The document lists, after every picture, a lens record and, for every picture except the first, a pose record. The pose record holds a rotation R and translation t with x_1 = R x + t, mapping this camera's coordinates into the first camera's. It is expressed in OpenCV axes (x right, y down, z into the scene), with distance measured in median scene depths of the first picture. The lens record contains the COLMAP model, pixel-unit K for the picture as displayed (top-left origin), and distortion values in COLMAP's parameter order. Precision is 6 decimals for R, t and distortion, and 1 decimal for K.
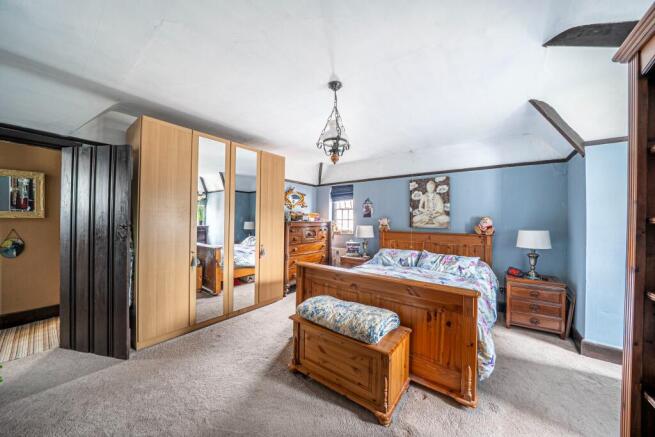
lens RADIAL K [[227.0, 0, 325.4], [0, 227.0, 218.5], [0, 0, 1]] dist [-0.027746, 0.000039]
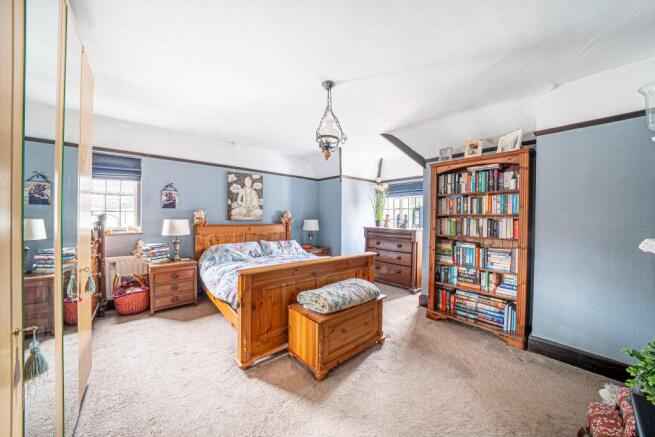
lens RADIAL K [[227.0, 0, 325.4], [0, 227.0, 218.5], [0, 0, 1]] dist [-0.027746, 0.000039]
pose [[0.205528, -0.021625, 0.978412, -0.525462], [-0.019306, 0.999472, 0.026146, -0.001252], [-0.978461, -0.024263, 0.205002, 0.410542]]
